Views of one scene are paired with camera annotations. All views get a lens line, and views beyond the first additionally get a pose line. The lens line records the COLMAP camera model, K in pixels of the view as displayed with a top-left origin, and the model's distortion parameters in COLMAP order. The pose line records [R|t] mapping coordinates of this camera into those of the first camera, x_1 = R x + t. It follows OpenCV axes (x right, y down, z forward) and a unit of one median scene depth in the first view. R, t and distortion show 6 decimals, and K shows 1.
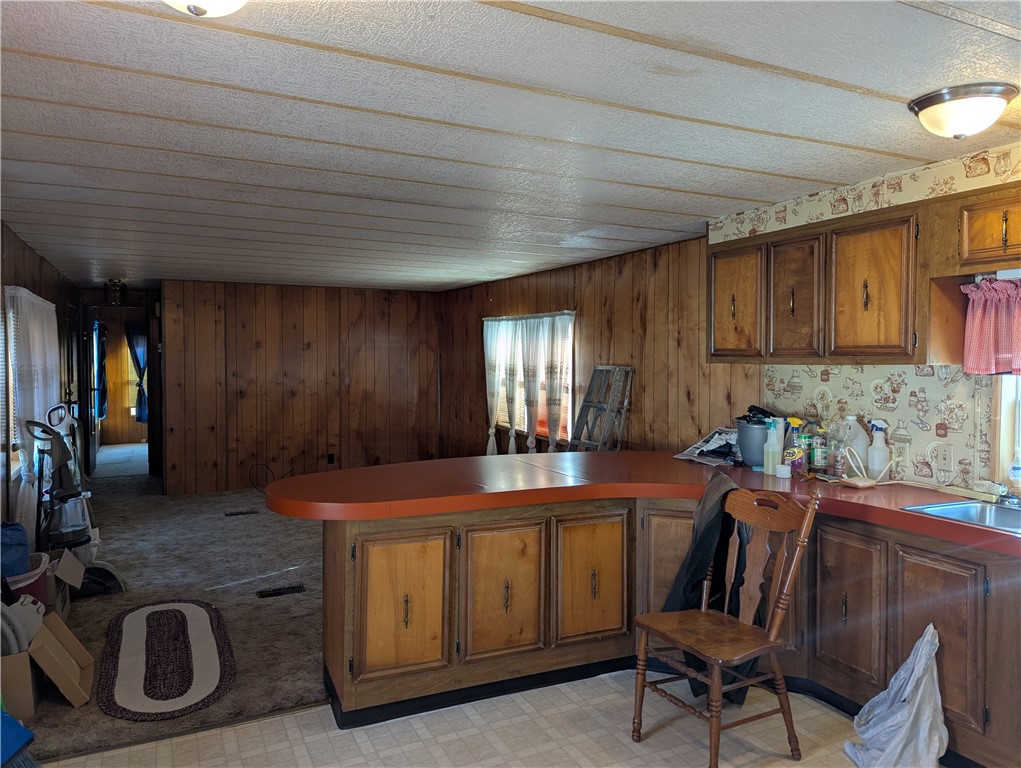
lens RADIAL K [[728.2, 0, 510.5], [0, 728.2, 384.0], [0, 0, 1]] dist [0.038518, -0.002939]
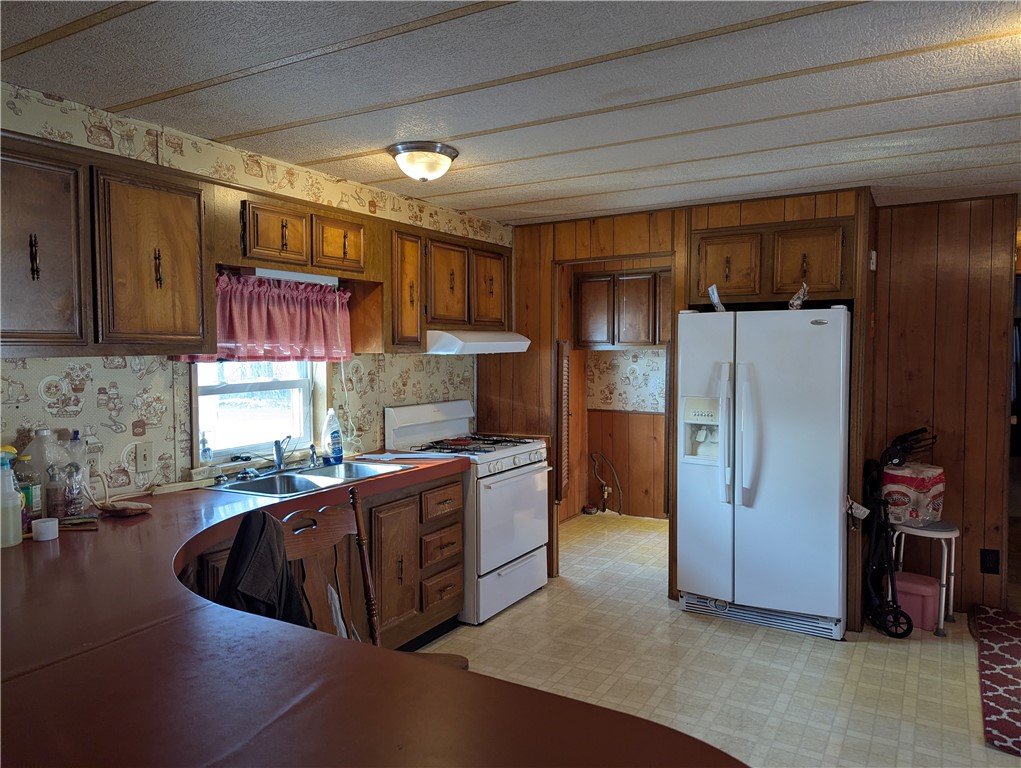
lens RADIAL K [[728.2, 0, 510.5], [0, 728.2, 384.0], [0, 0, 1]] dist [0.038518, -0.002939]
pose [[-0.547230, -0.044634, 0.835792, -0.404914], [0.029202, 0.996951, 0.072360, -0.042176], [-0.836473, 0.064004, -0.544258, 1.121114]]
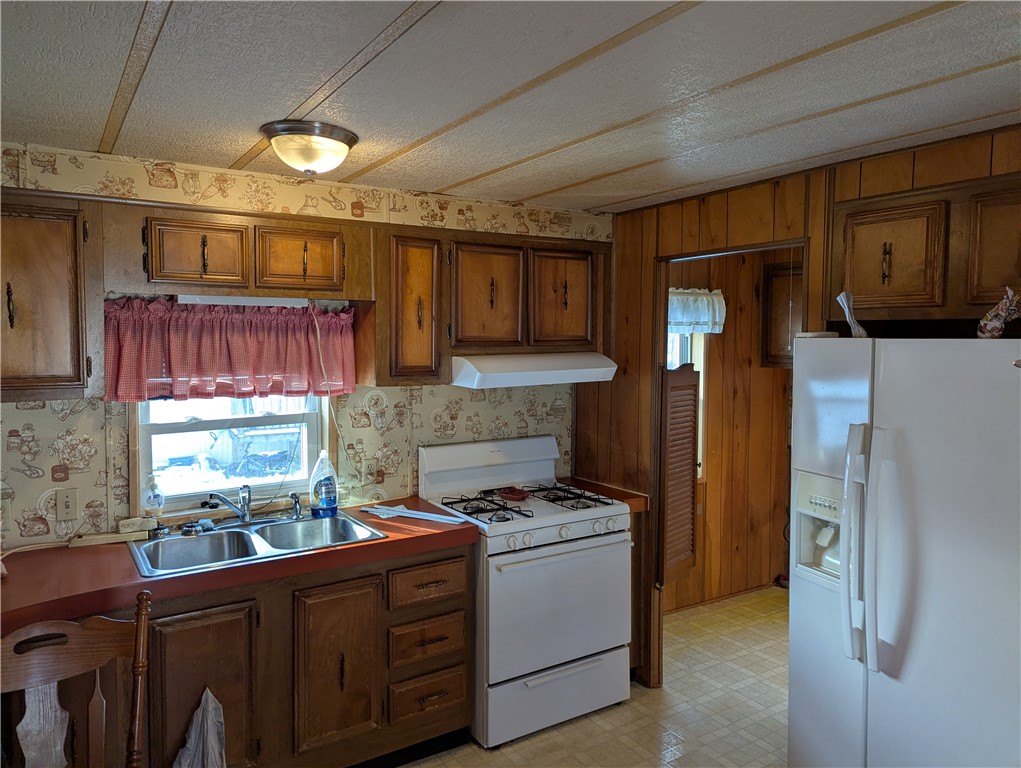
lens RADIAL K [[720.3, 0, 486.4], [0, 720.3, 366.2], [0, 0, 1]] dist [0.067337, -0.067702]
pose [[-0.097905, -0.050679, 0.993905, -0.266967], [0.033403, 0.997972, 0.054177, -0.085294], [-0.994635, 0.038504, -0.096014, 0.612029]]
